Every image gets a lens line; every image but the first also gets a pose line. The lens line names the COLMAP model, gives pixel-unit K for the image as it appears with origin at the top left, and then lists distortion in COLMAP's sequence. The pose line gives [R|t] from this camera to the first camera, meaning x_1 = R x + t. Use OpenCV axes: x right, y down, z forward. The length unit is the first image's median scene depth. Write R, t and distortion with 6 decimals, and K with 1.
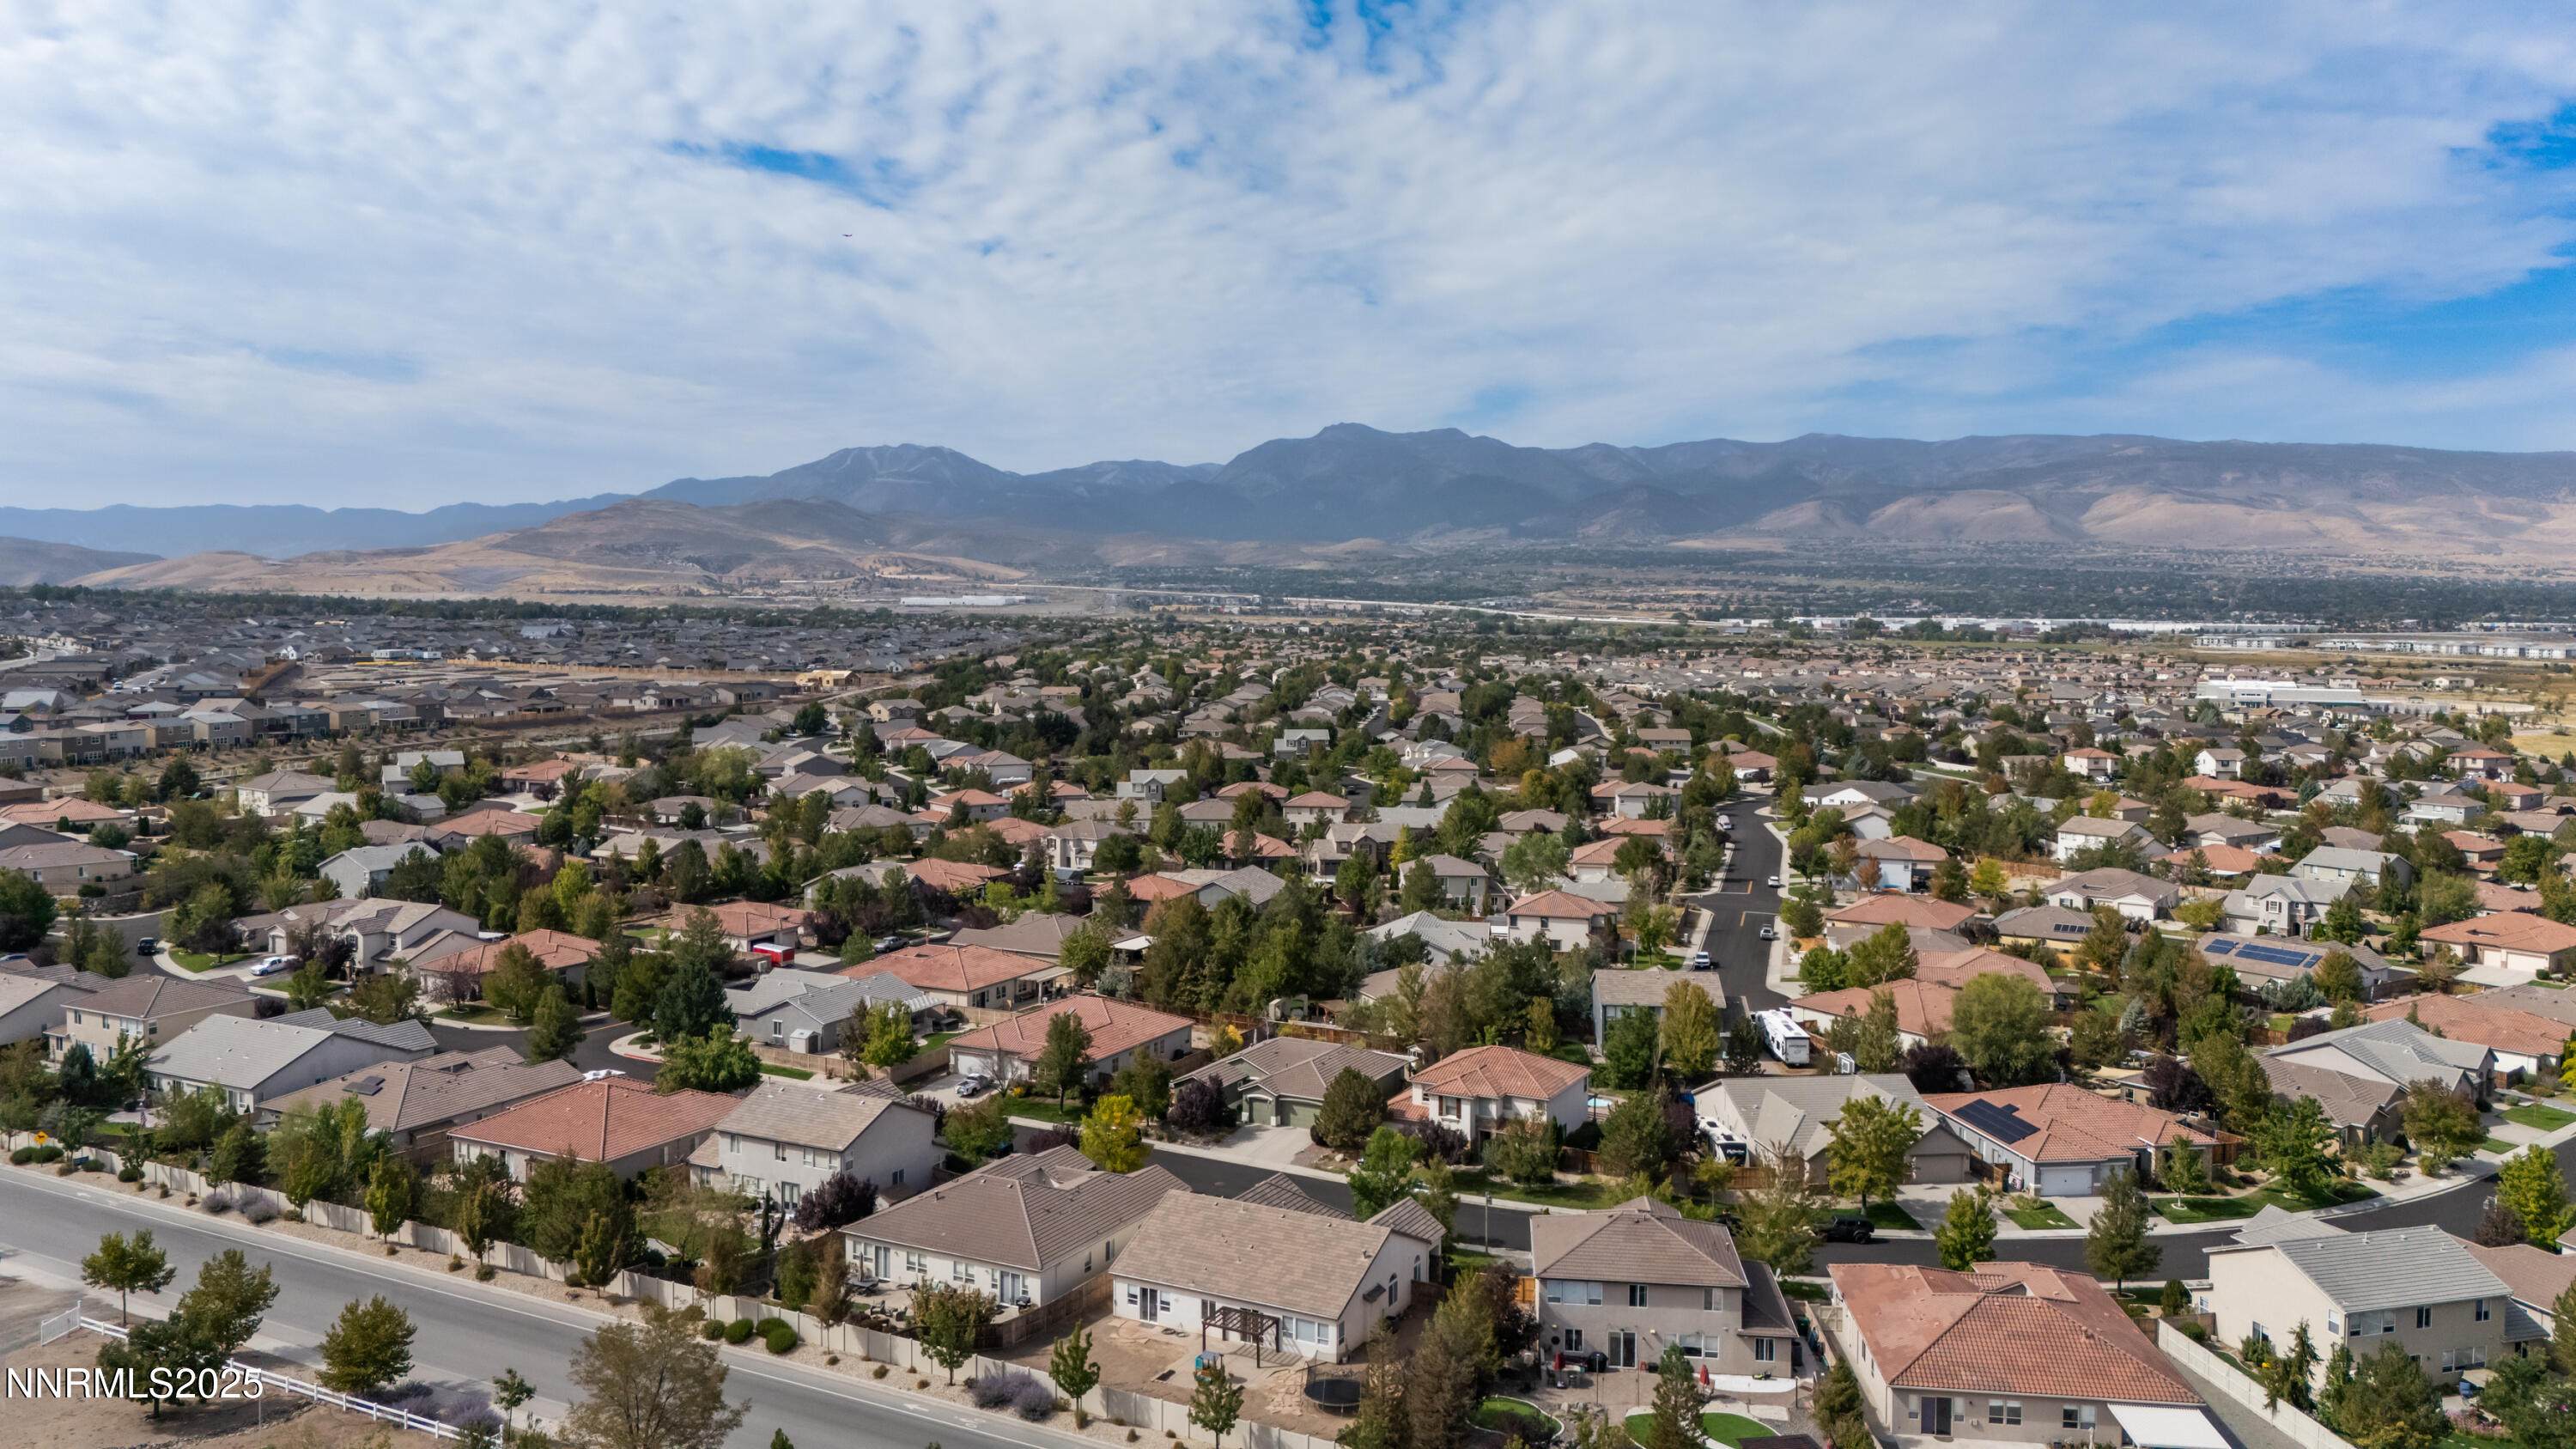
lens RADIAL K [[1888.7, 0, 1272.0], [0, 1888.7, 727.9], [0, 0, 1]] dist [0.085179, -0.080039]
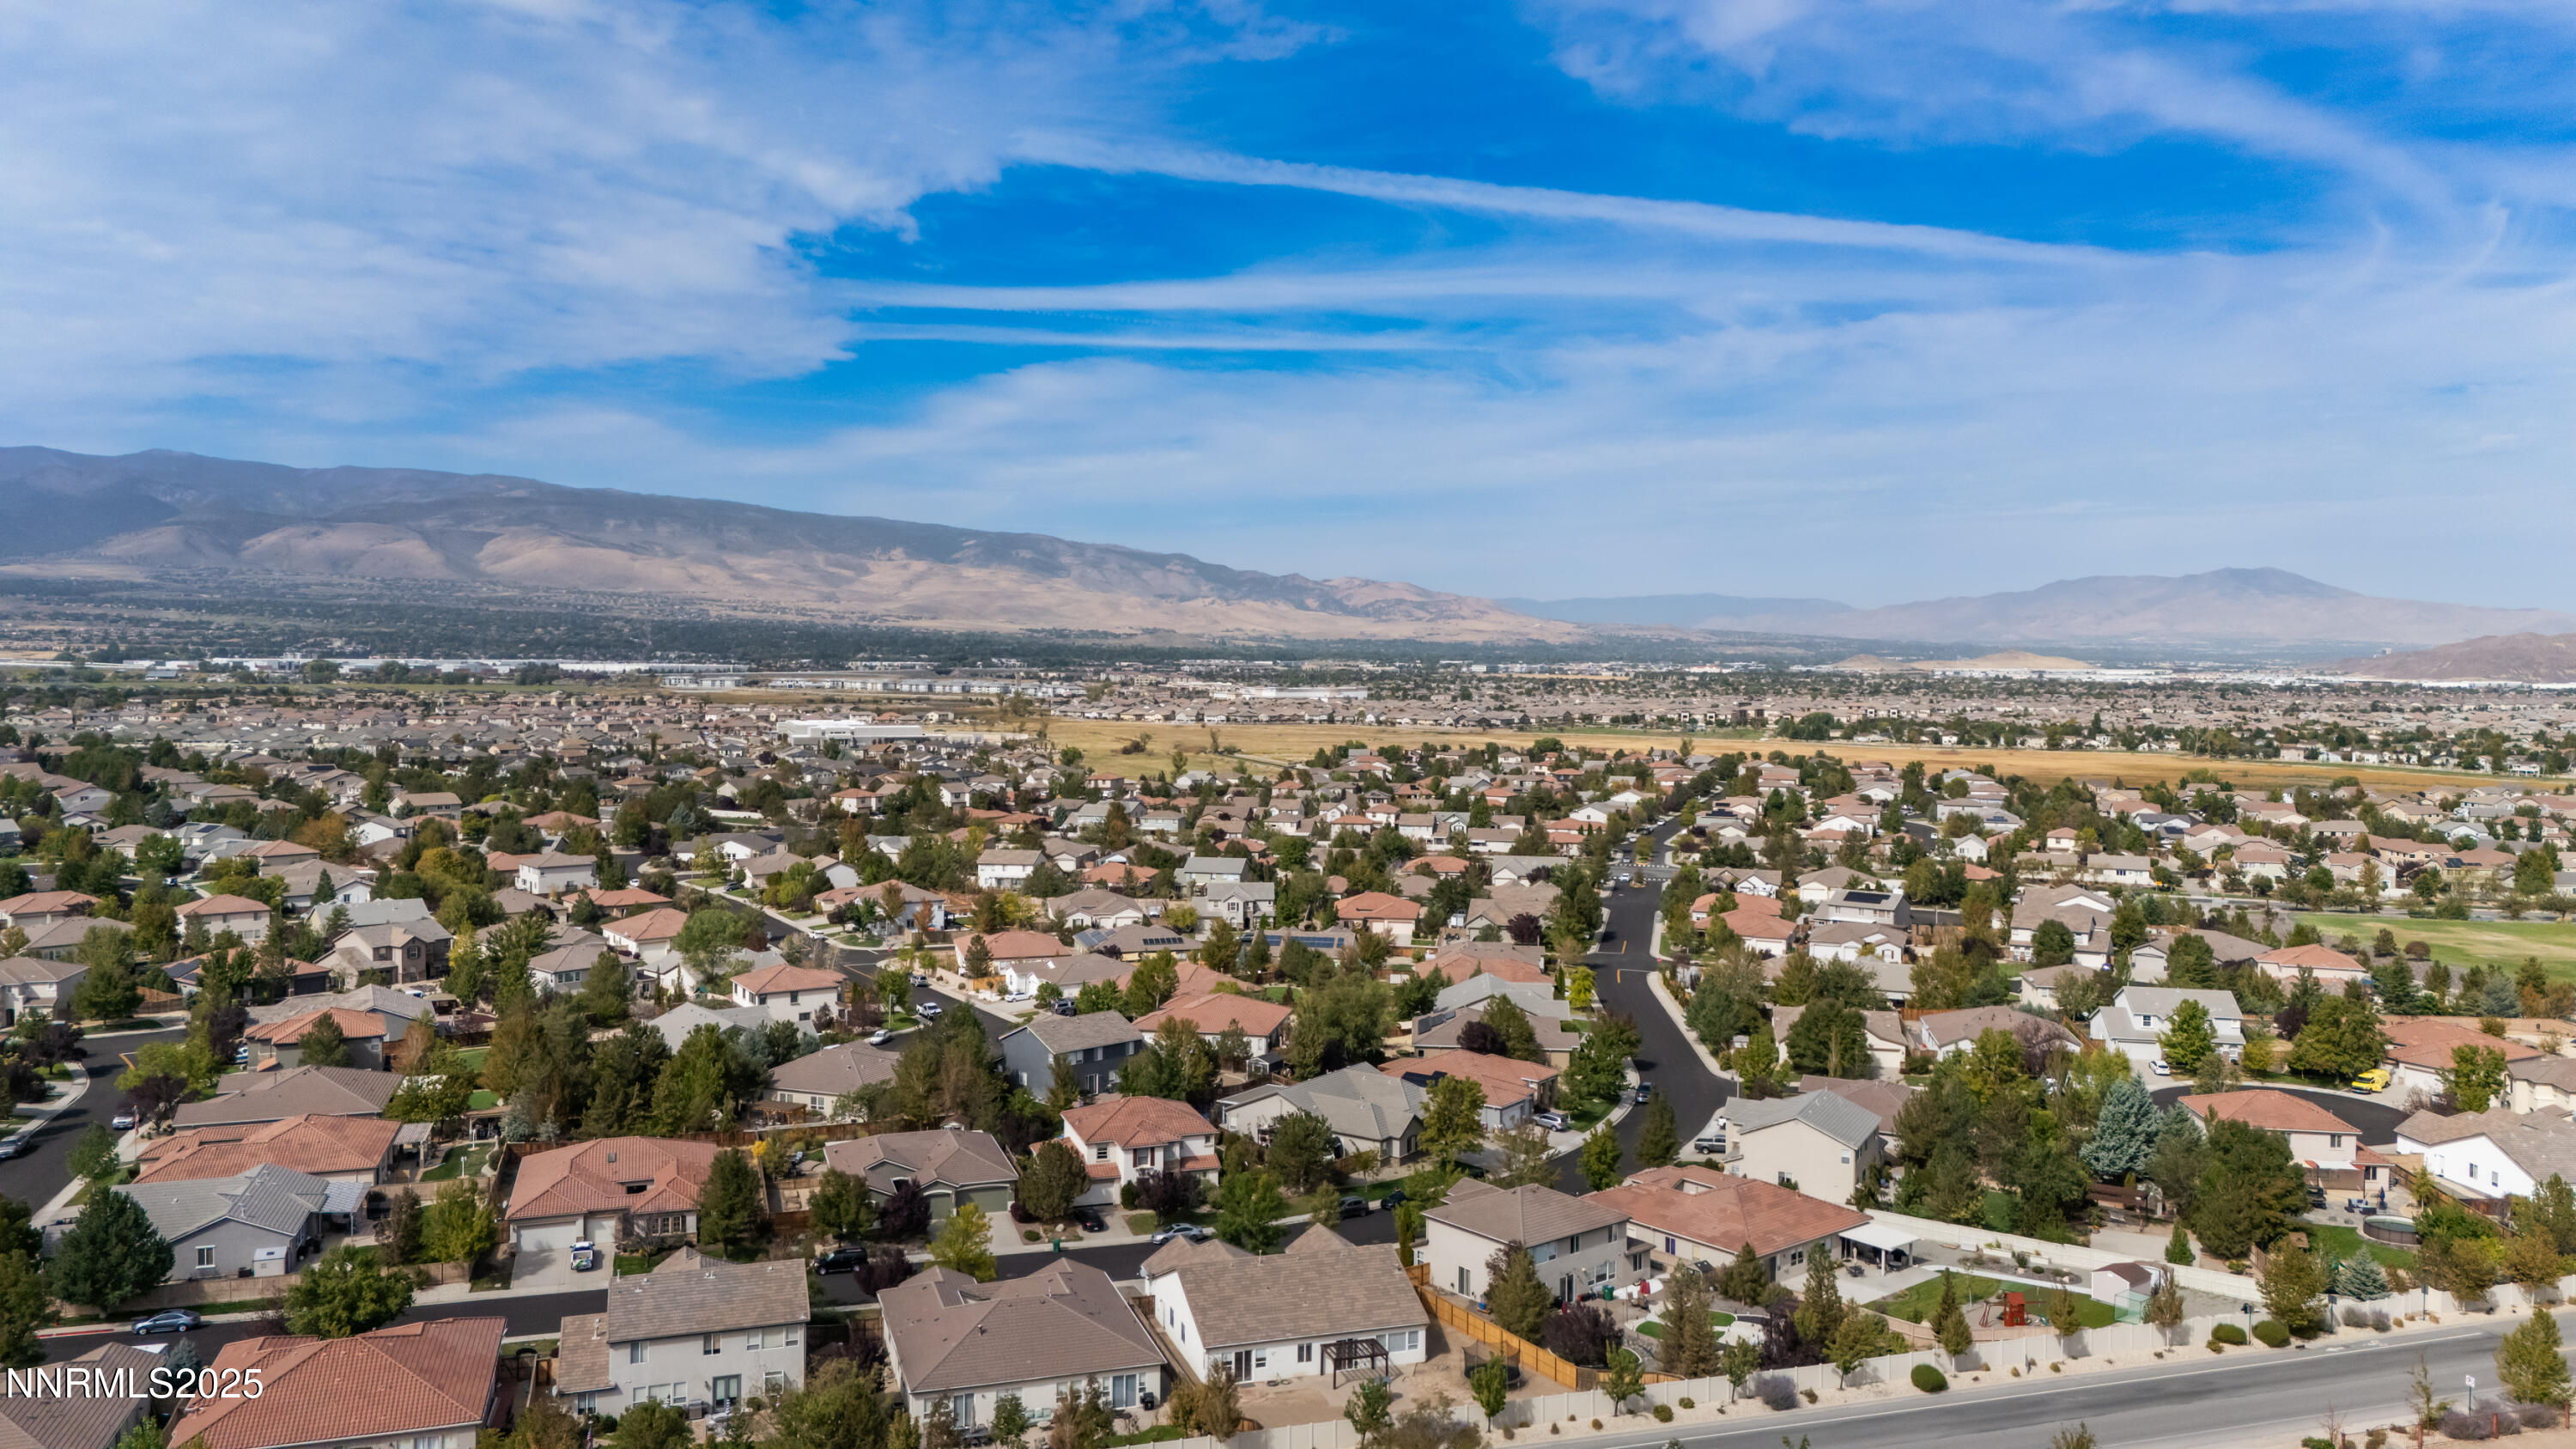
lens RADIAL K [[1888.7, 0, 1282.0], [0, 1888.7, 707.0], [0, 0, 1]] dist [0.085179, -0.080039]
pose [[0.694316, -0.023152, 0.719298, -0.192740], [0.045257, 0.998909, -0.011533, -0.013178], [-0.718246, 0.040561, 0.694606, 0.052240]]
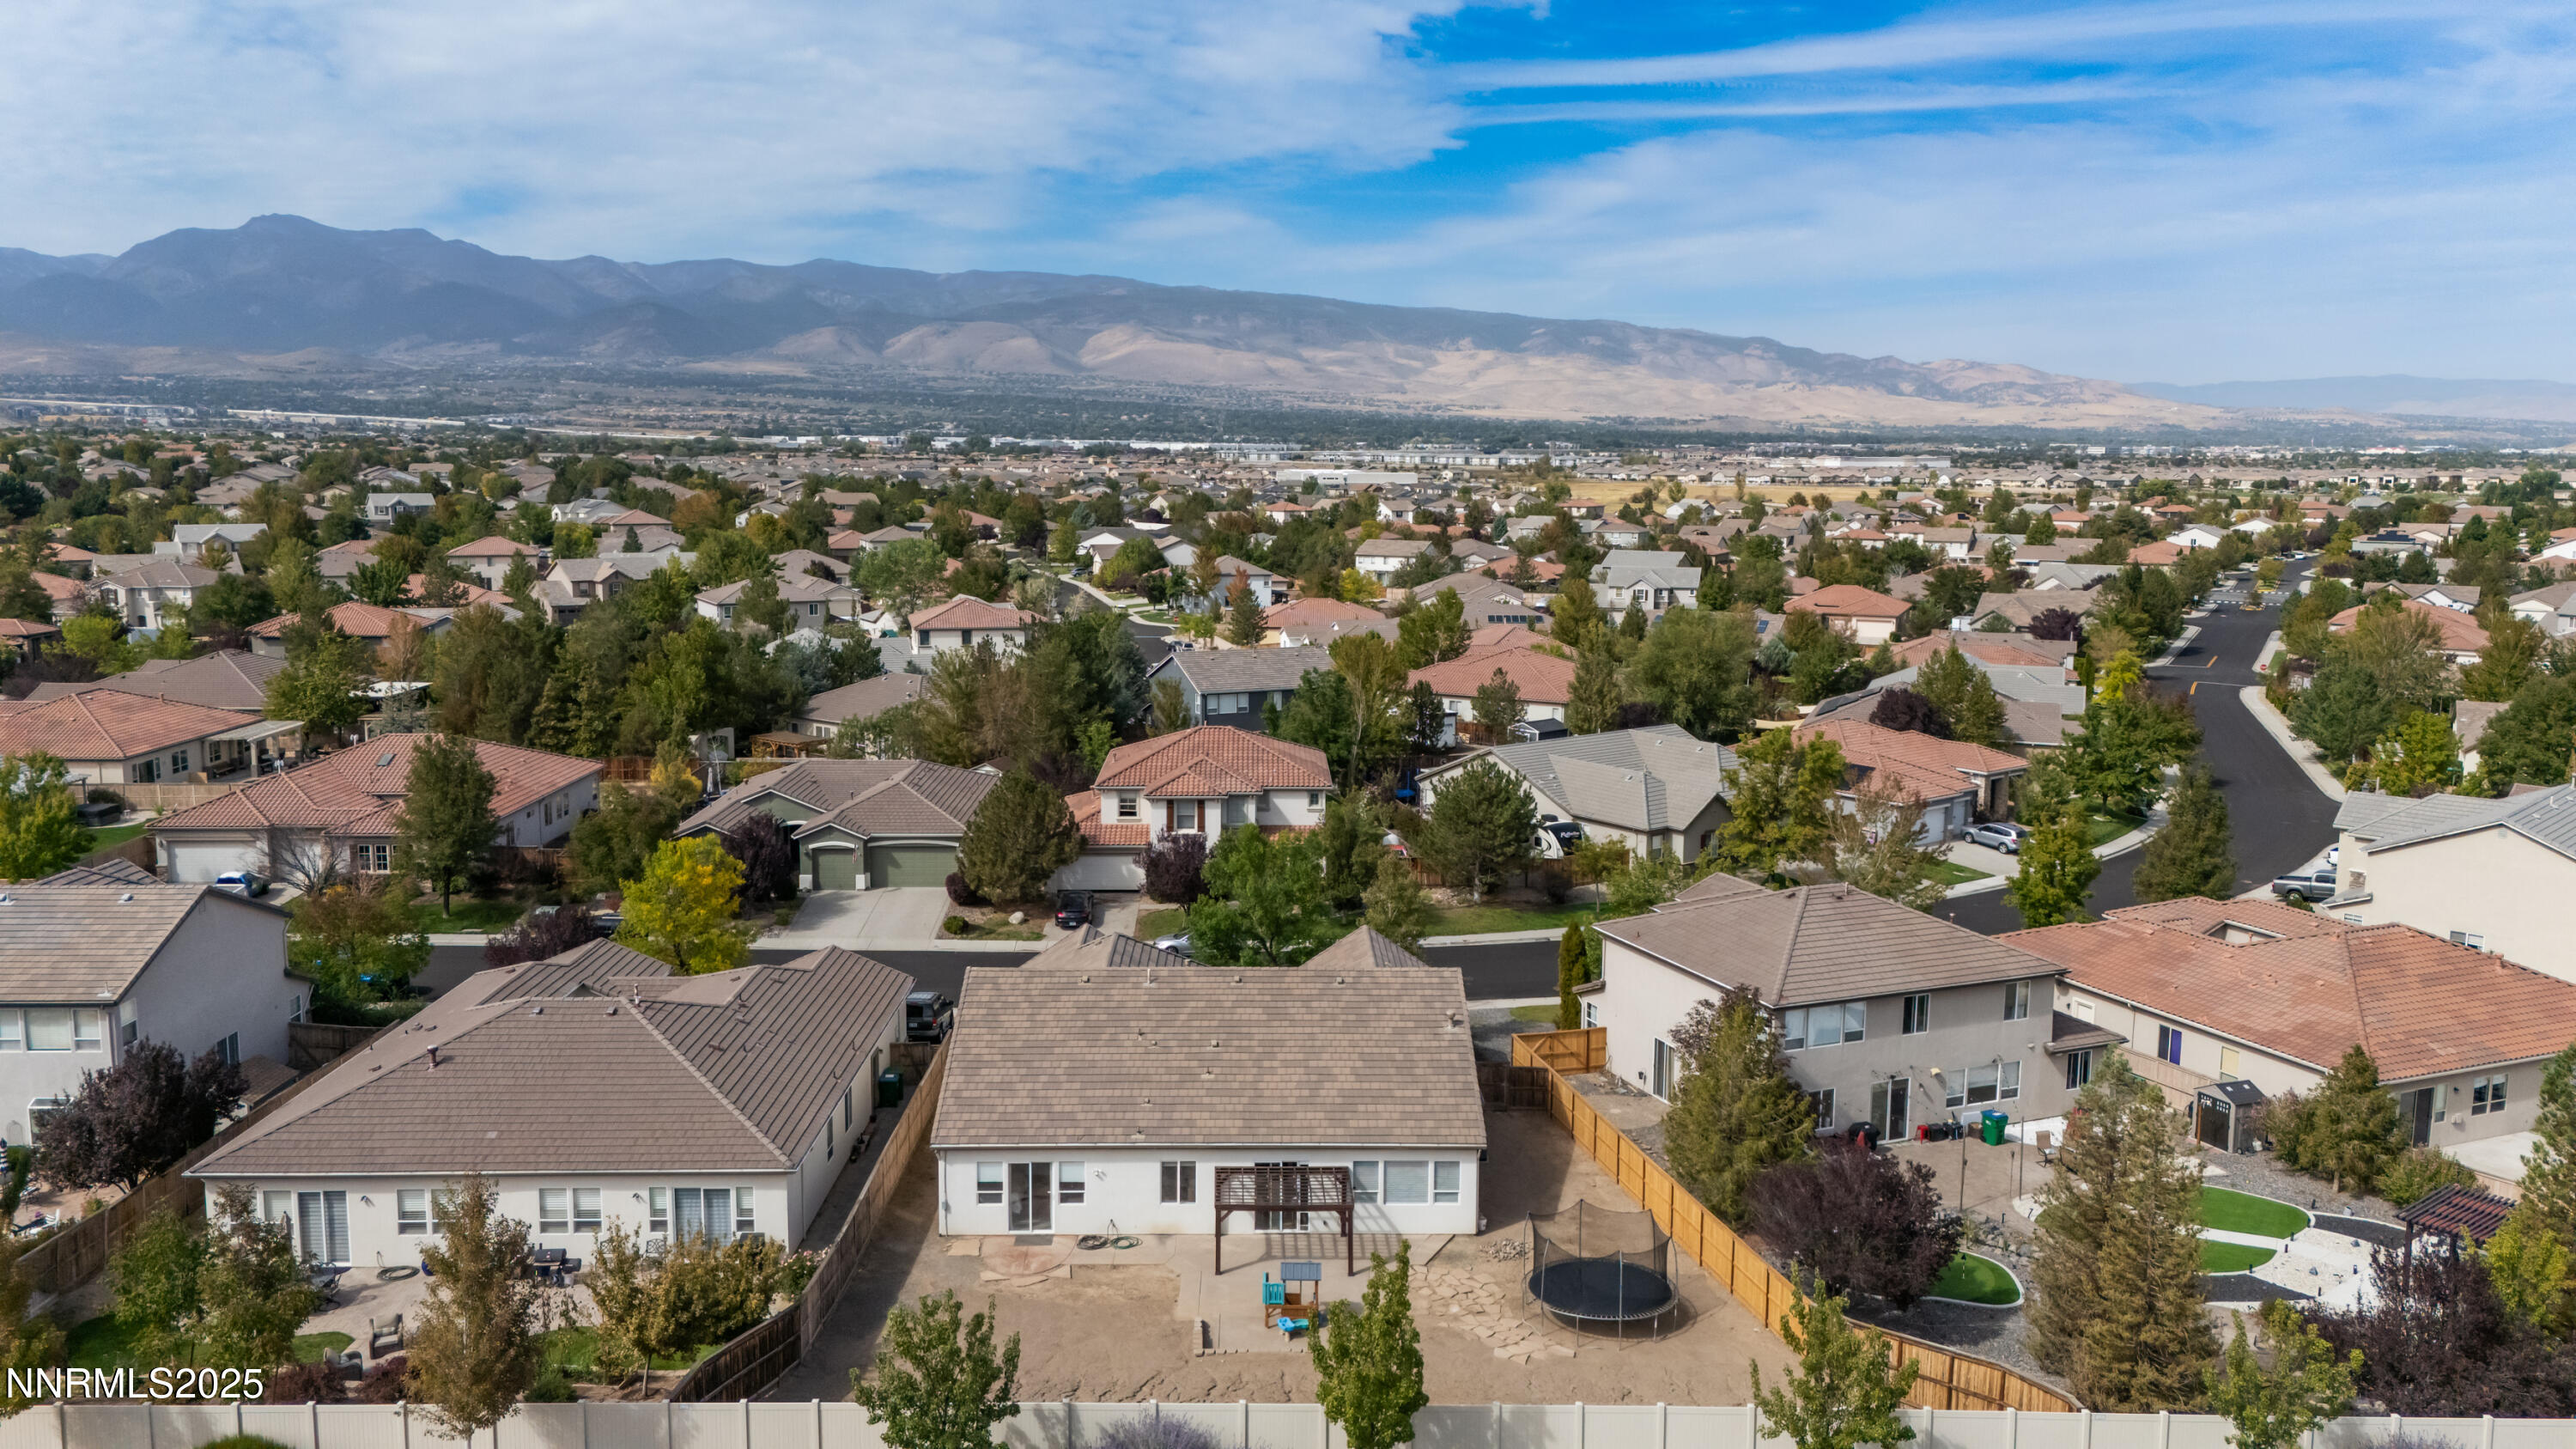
lens RADIAL K [[1888.7, 0, 1284.3], [0, 1888.7, 746.3], [0, 0, 1]] dist [0.085179, -0.080039]
pose [[0.873844, -0.075865, 0.480251, -0.053654], [0.028864, 0.994104, 0.104518, 0.034272], [-0.485349, -0.077471, 0.870881, 0.134461]]
